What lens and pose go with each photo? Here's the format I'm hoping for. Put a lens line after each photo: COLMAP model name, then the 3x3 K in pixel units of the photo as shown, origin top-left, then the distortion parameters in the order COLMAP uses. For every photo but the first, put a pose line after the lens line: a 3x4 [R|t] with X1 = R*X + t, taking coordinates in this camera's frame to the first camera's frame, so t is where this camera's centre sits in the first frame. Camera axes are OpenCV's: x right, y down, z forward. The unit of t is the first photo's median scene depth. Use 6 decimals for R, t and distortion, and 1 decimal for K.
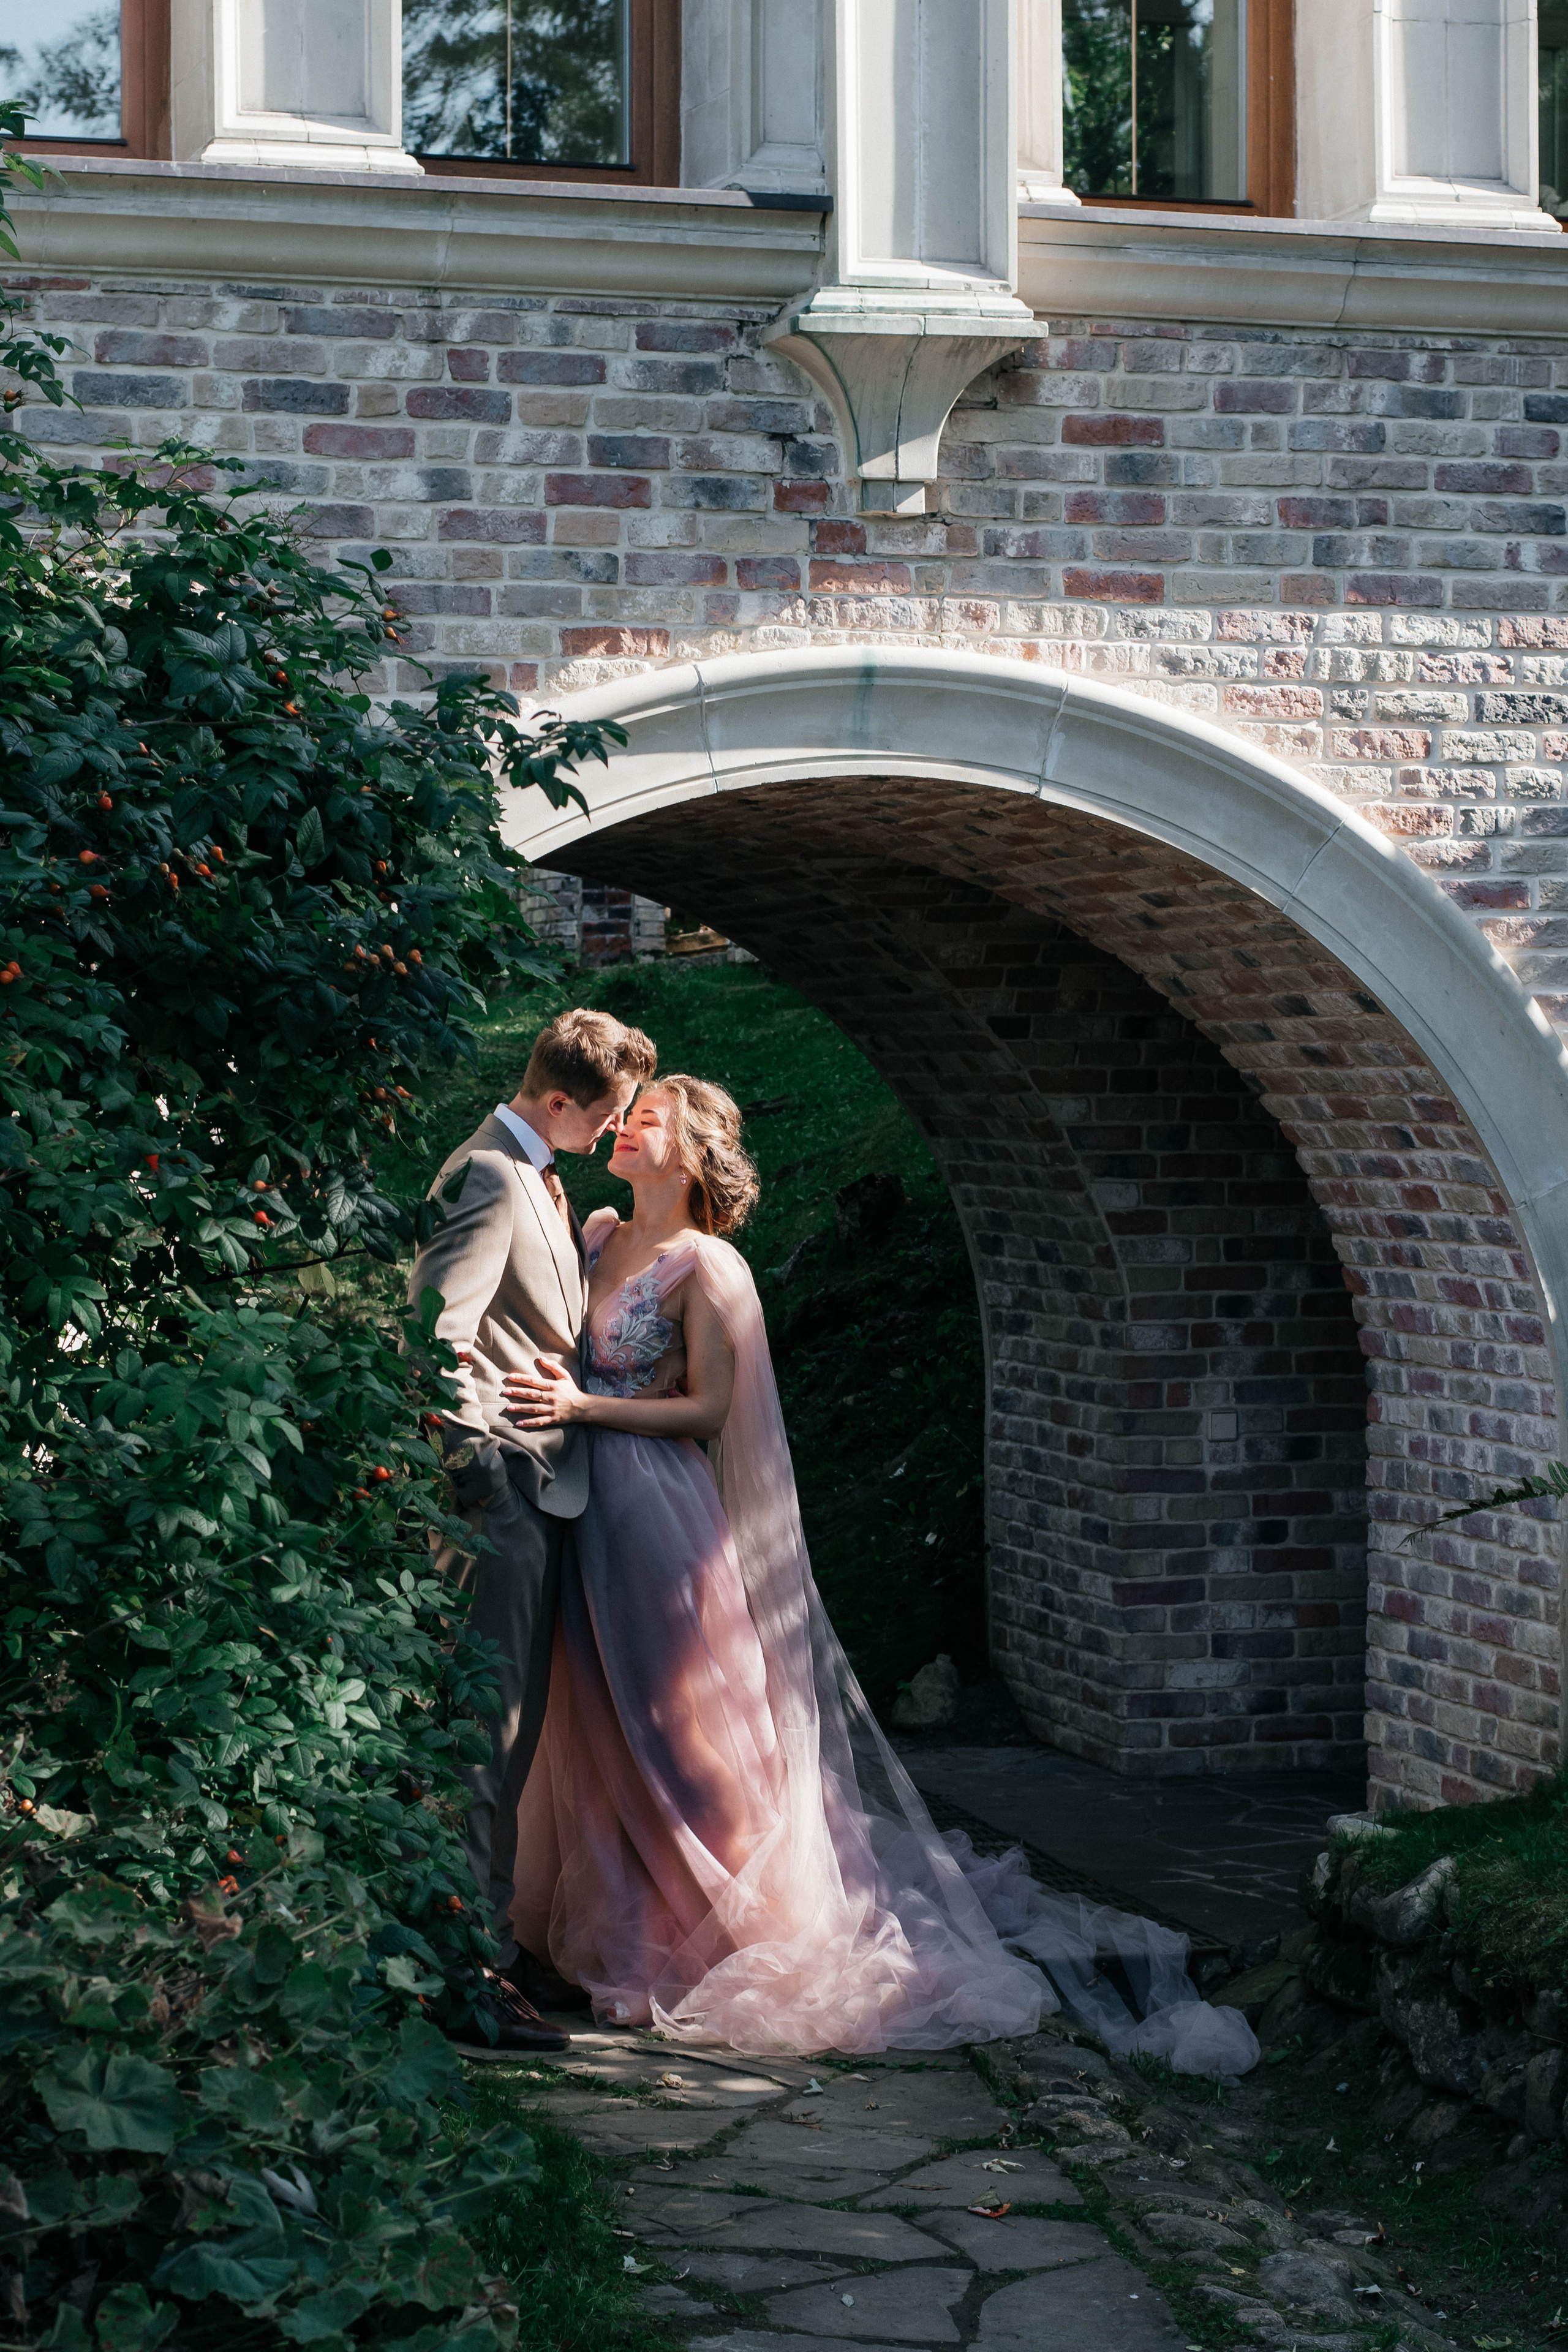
lens RADIAL K [[5218.1, 0, 784.0], [0, 5218.1, 1176.0], [0, 0, 1]] dist [0.013979, 0.047332]
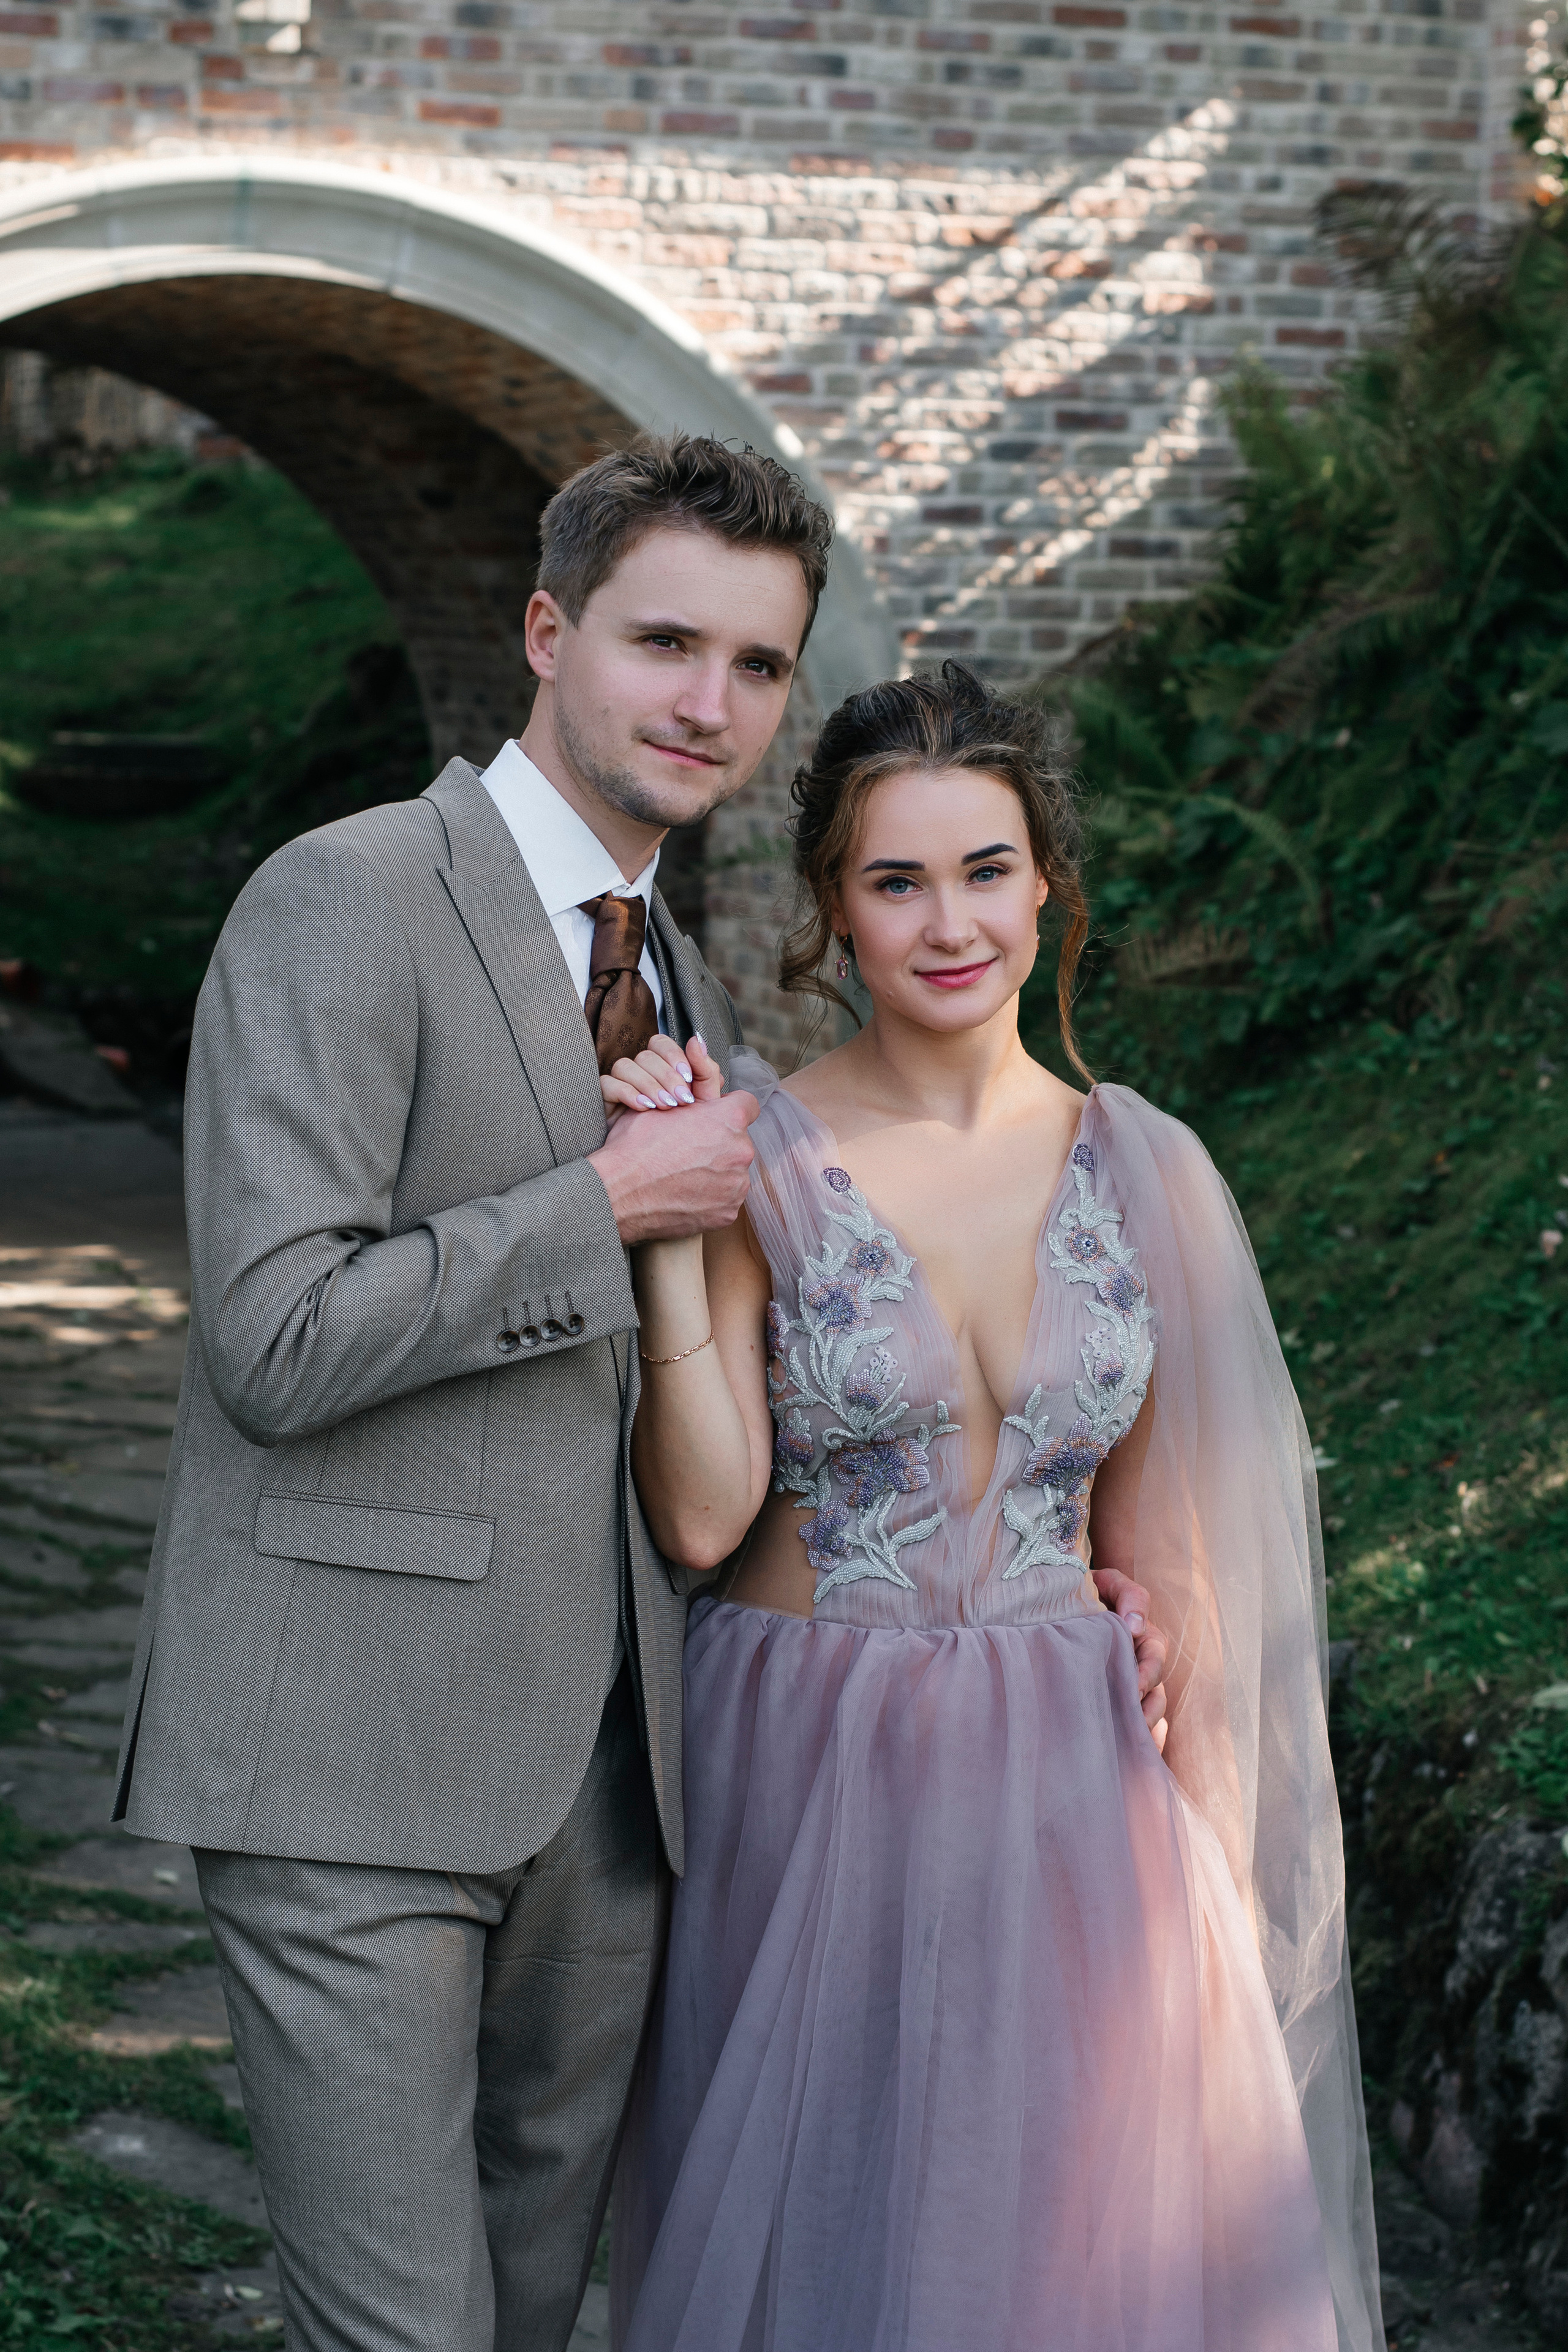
lens RADIAL K [[5218.1, 0, 784.0], [0, 5218.1, 1176.0], [0, 0, 1]] dist [0.013979, 0.047332]
pose [[0.998642, 0.008693, 0.051376, 0.077089], [-0.013230, 0.995975, 0.088646, 0.021583], [-0.050398, -0.089205, 0.994737, -0.208501]]
